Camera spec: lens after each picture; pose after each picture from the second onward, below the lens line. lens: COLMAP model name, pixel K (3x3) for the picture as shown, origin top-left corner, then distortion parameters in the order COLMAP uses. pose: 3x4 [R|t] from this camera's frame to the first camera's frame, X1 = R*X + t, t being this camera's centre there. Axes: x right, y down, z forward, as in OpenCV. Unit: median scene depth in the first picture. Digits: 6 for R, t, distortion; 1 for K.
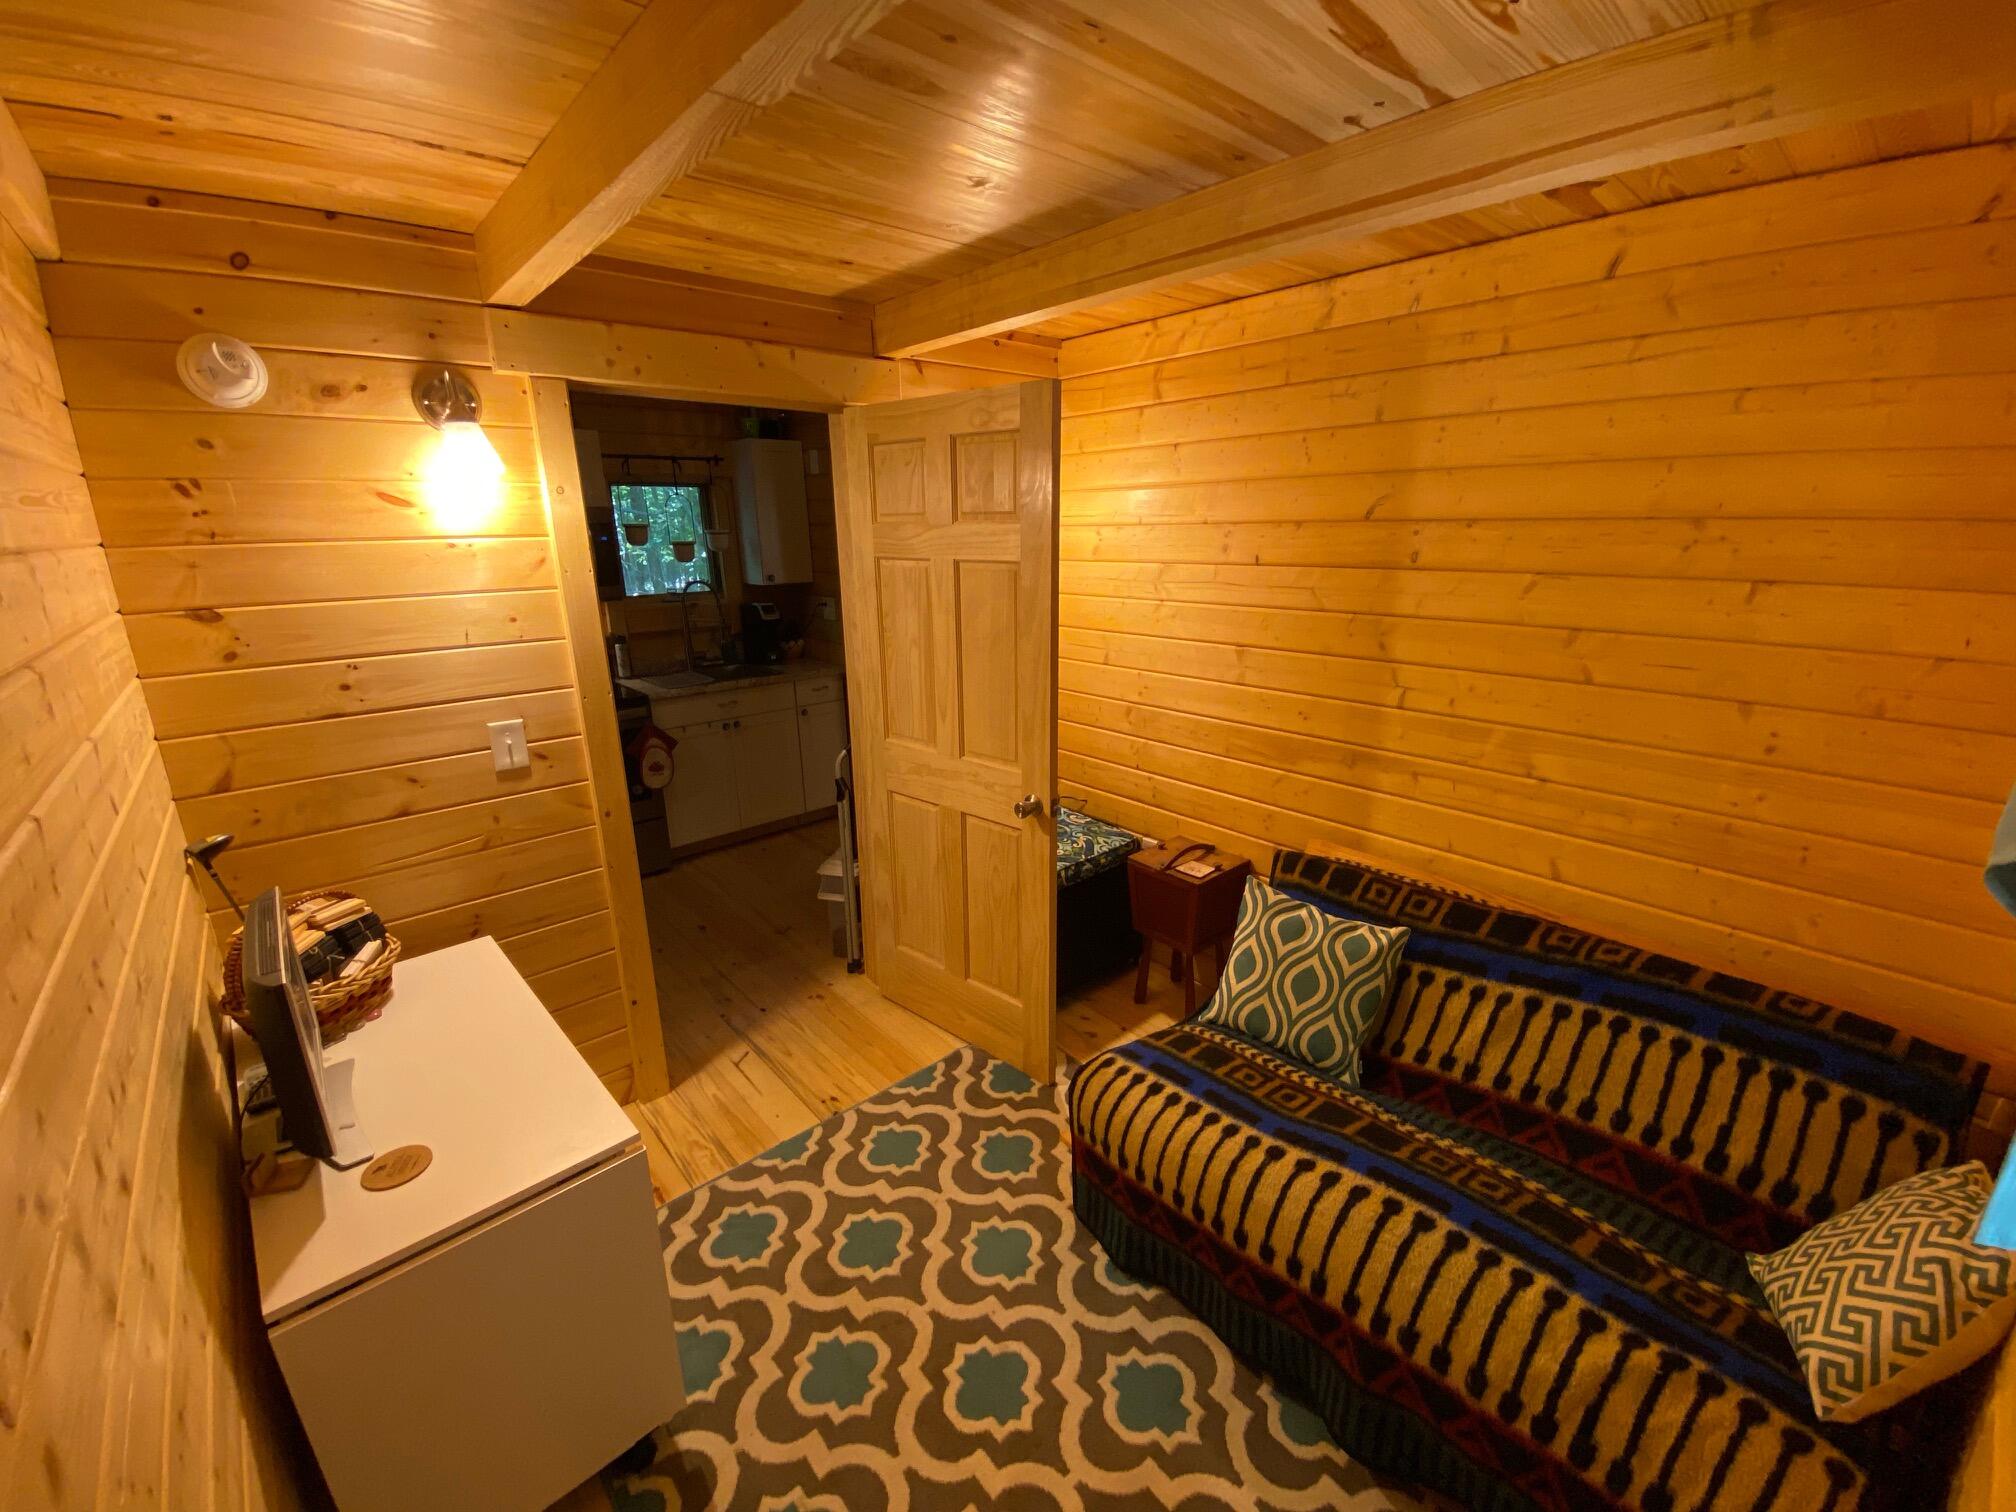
lens RADIAL K [[829.1, 0, 1015.5], [0, 829.1, 763.3], [0, 0, 1]] dist [0.022128, -0.021993]
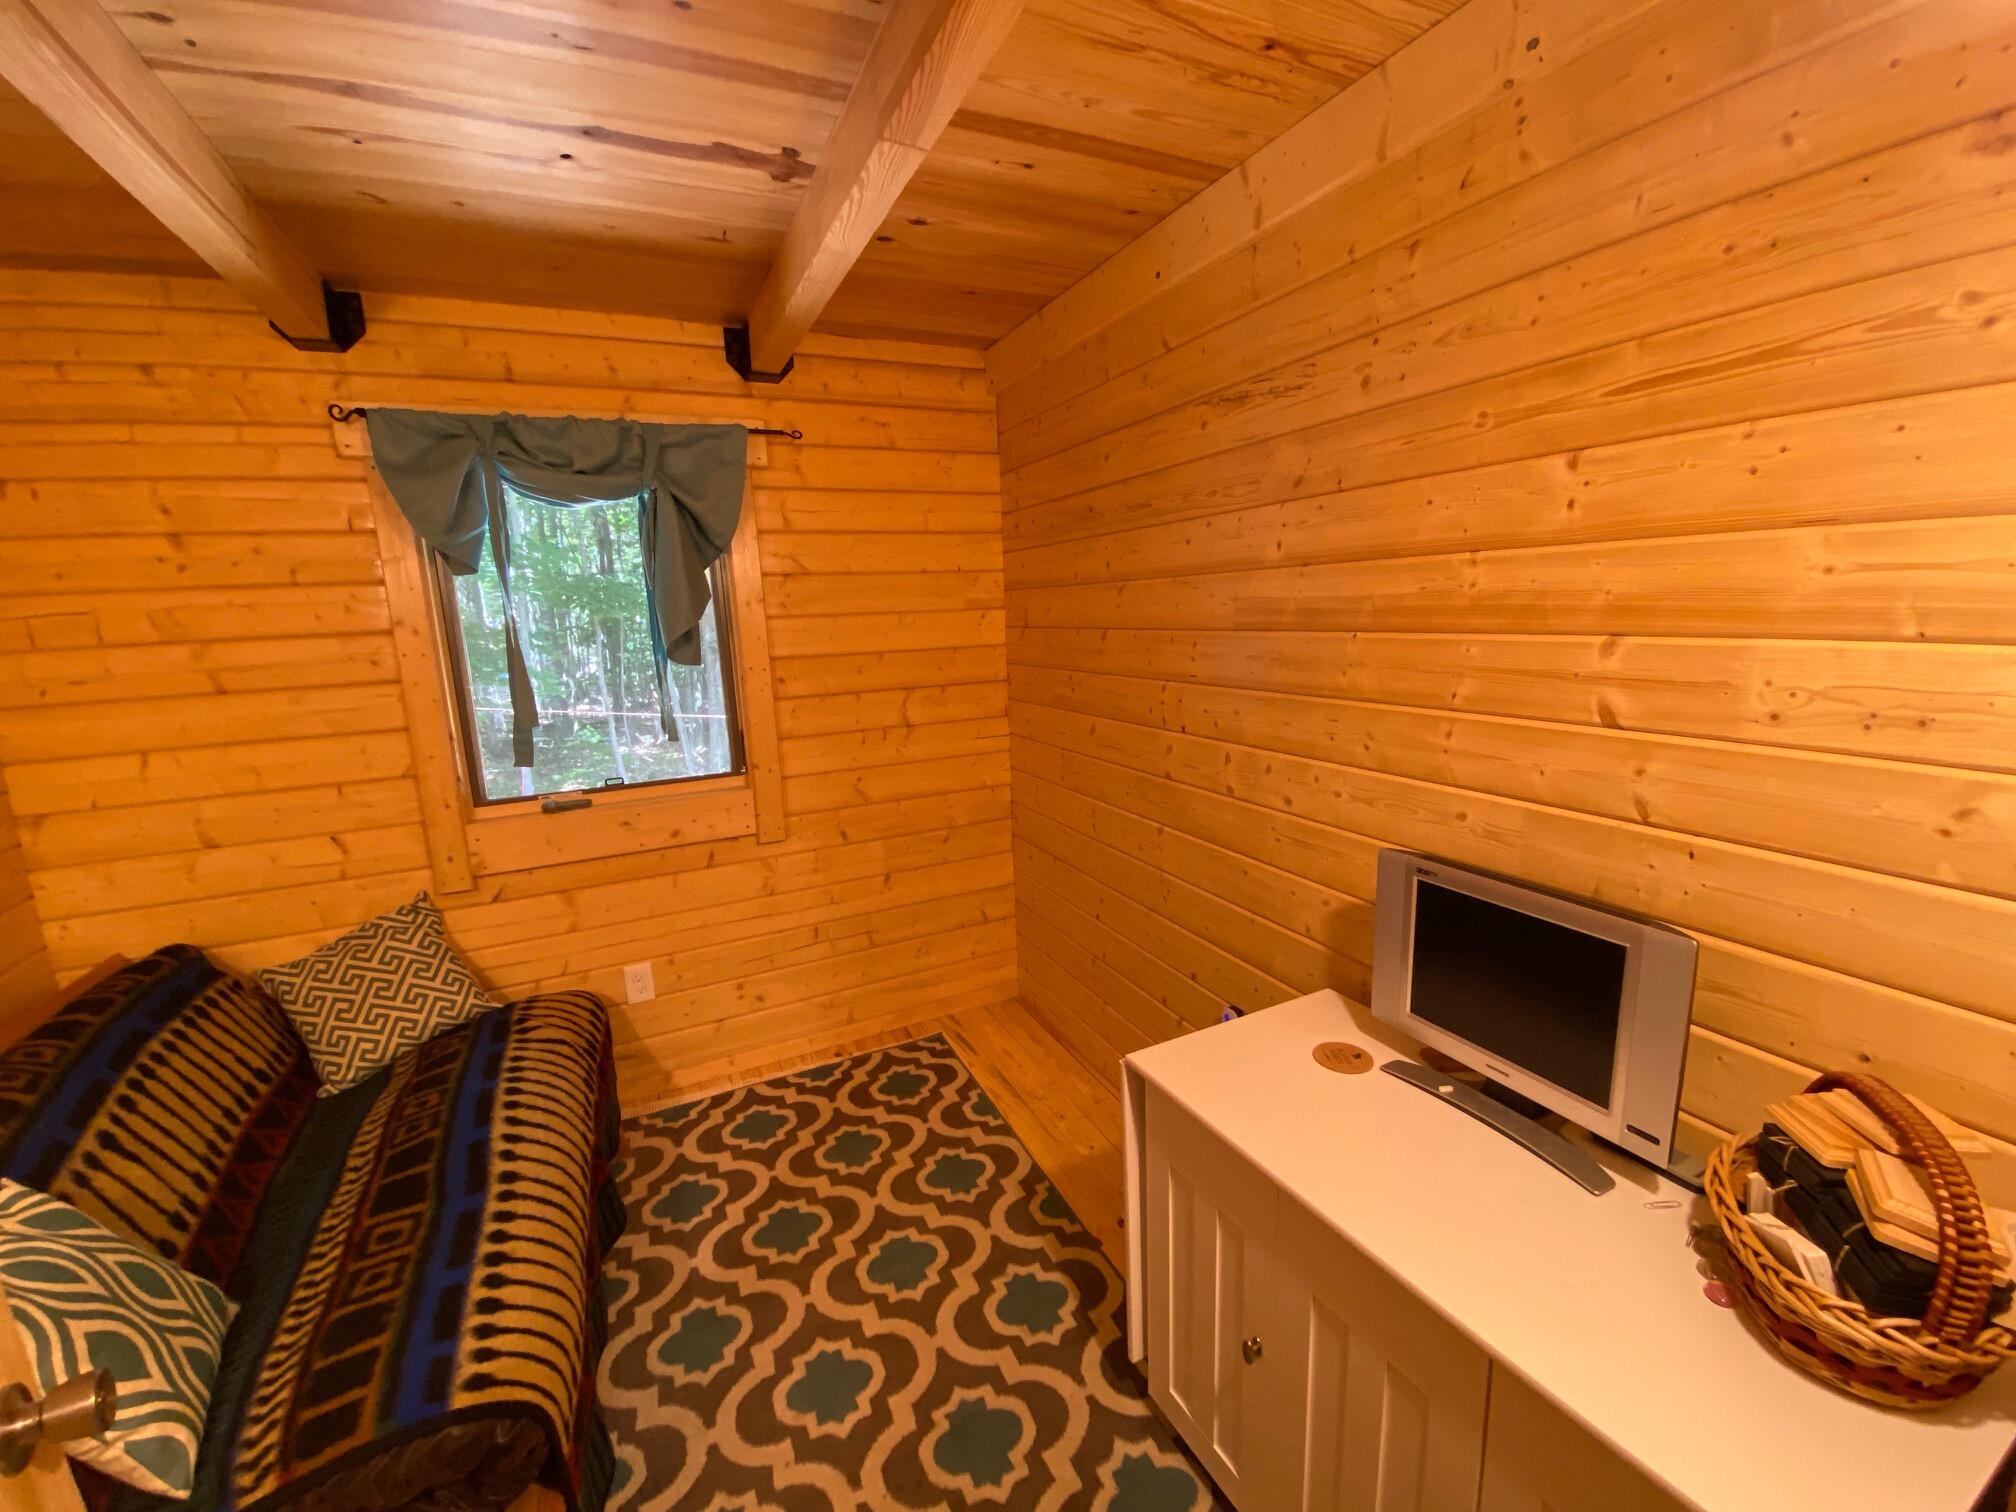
lens RADIAL K [[829.1, 0, 1015.5], [0, 829.1, 763.3], [0, 0, 1]] dist [0.022128, -0.021993]
pose [[-0.960666, 0.001110, 0.277705, -0.489052], [0.128059, 0.889097, 0.439440, -0.284203], [-0.246419, 0.457717, -0.854267, 1.401646]]
